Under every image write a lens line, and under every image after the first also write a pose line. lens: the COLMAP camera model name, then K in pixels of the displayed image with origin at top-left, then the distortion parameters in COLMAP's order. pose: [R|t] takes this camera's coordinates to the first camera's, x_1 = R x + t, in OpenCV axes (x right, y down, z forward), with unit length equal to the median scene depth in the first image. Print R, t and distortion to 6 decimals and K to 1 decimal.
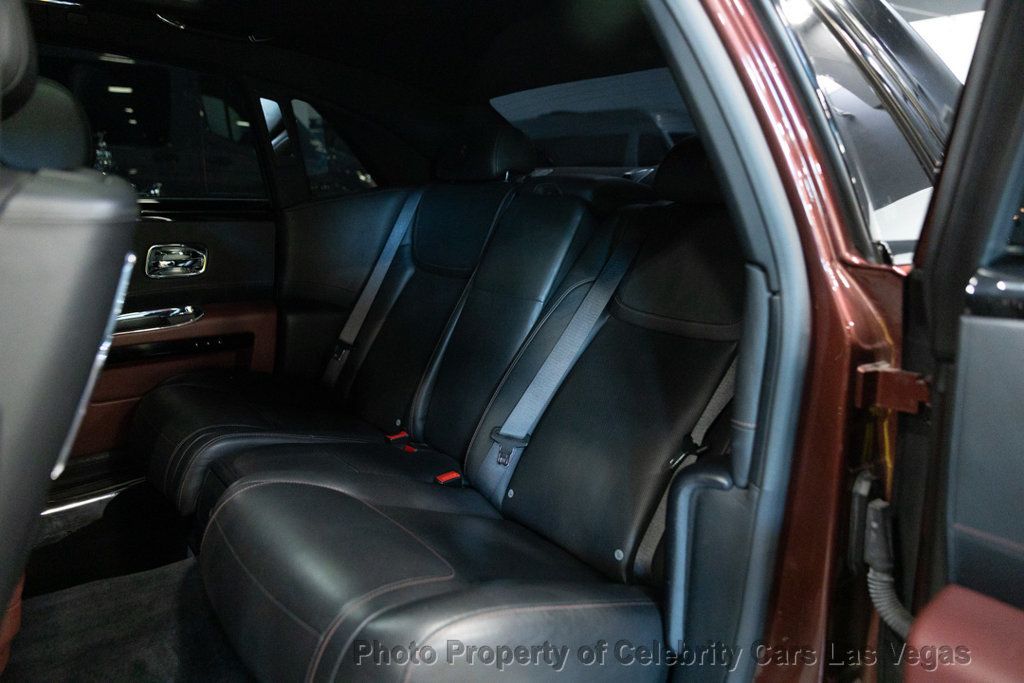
lens RADIAL K [[711.2, 0, 512.0], [0, 711.2, 341.5], [0, 0, 1]] dist [0.005320, 0.003933]
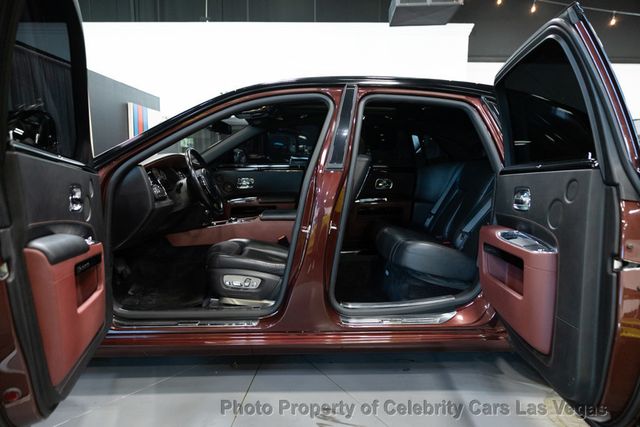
lens RADIAL K [[423.2, 0, 320.0], [0, 423.2, 213.5], [0, 0, 1]] dist [-0.007305, 0.003707]
pose [[0.813642, 0.054524, -0.578804, 0.412553], [-0.121513, 0.989552, -0.077598, 0.200249], [0.568525, 0.133469, 0.811767, -0.713121]]
